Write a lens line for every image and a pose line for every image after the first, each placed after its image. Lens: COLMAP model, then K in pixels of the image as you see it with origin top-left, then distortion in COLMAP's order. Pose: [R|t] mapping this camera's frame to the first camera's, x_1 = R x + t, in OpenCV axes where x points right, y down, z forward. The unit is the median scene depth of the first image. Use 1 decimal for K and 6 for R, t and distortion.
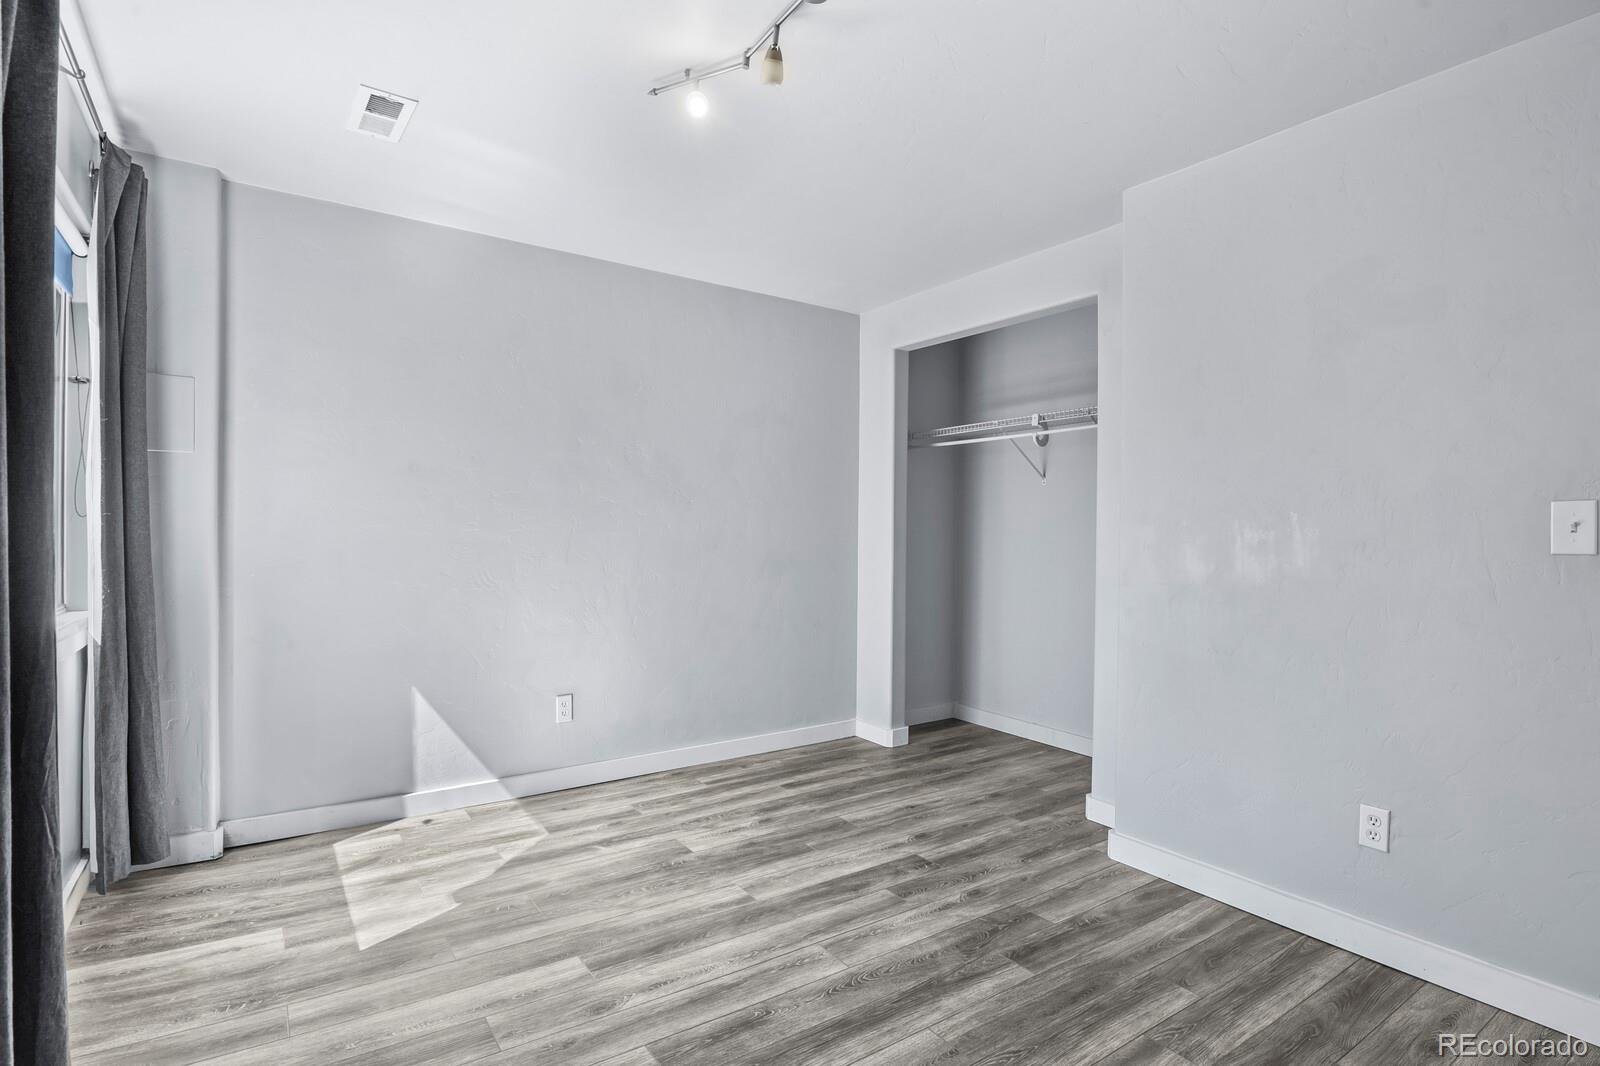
lens RADIAL K [[776.6, 0, 810.1], [0, 776.6, 536.4], [0, 0, 1]] dist [-0.012208, -0.003654]
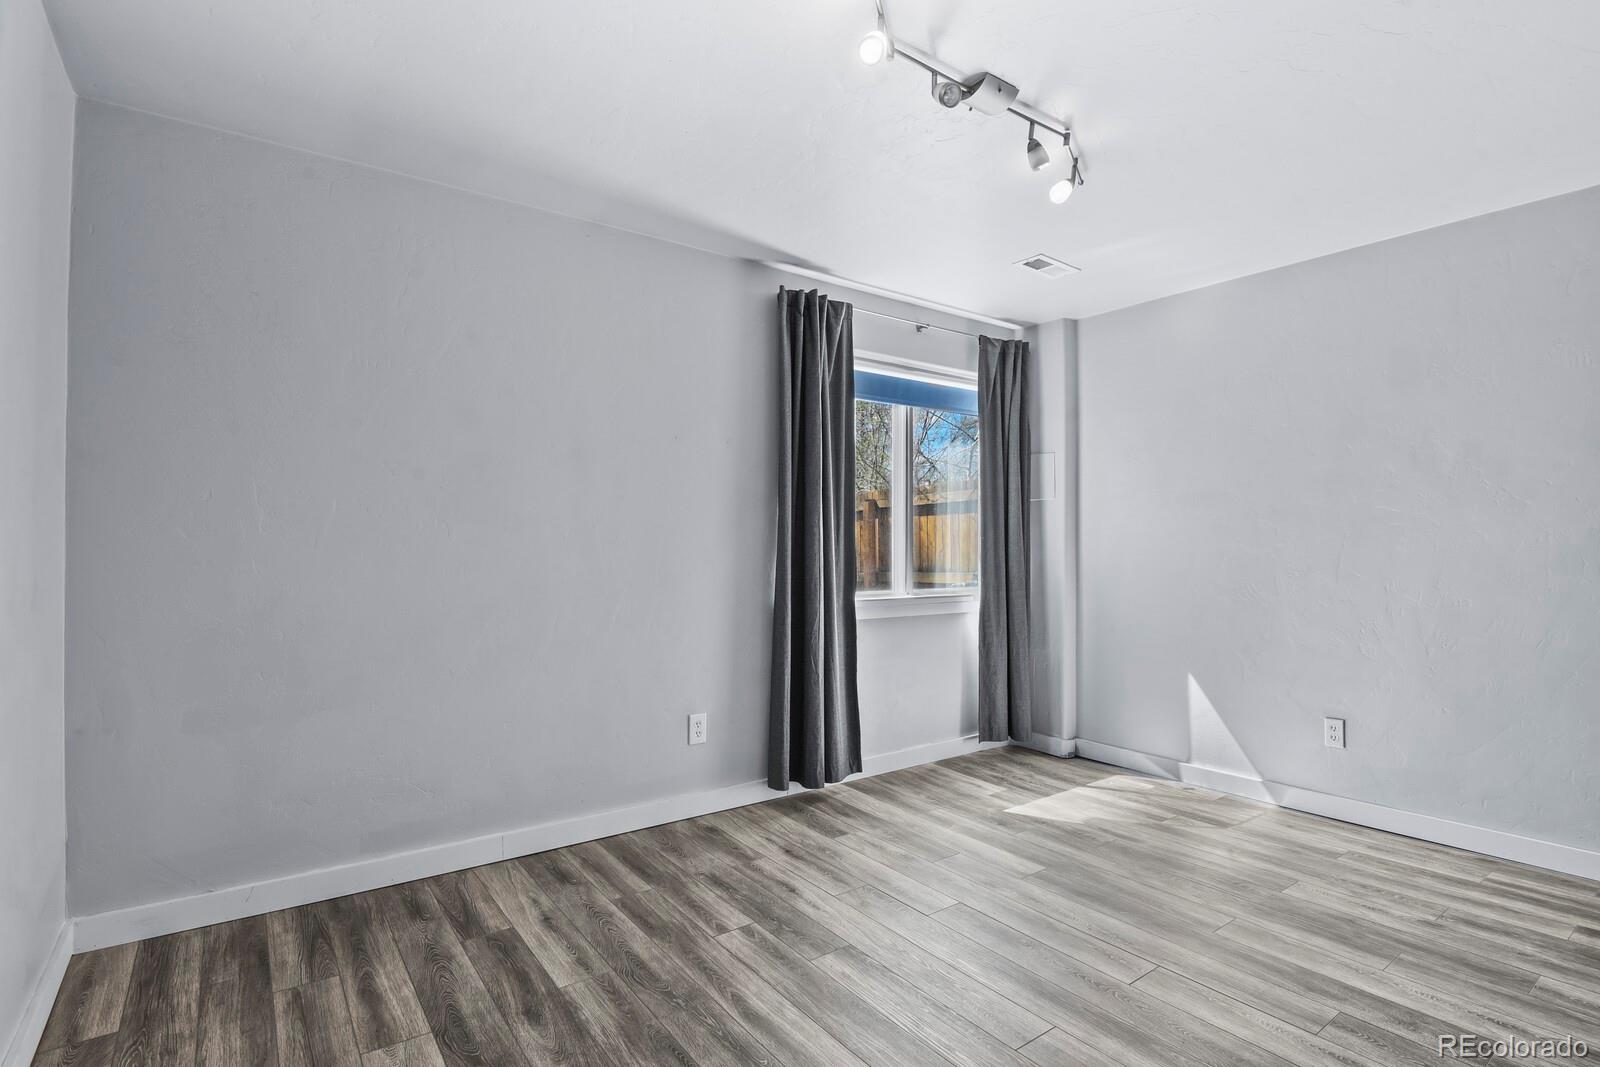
lens RADIAL K [[776.6, 0, 812.6], [0, 776.6, 539.0], [0, 0, 1]] dist [-0.012208, -0.003654]
pose [[0.041963, -0.018796, -0.998942, 0.754589], [-0.003163, 0.999816, -0.018946, 0.006618], [0.999114, 0.003955, 0.041896, 0.405758]]
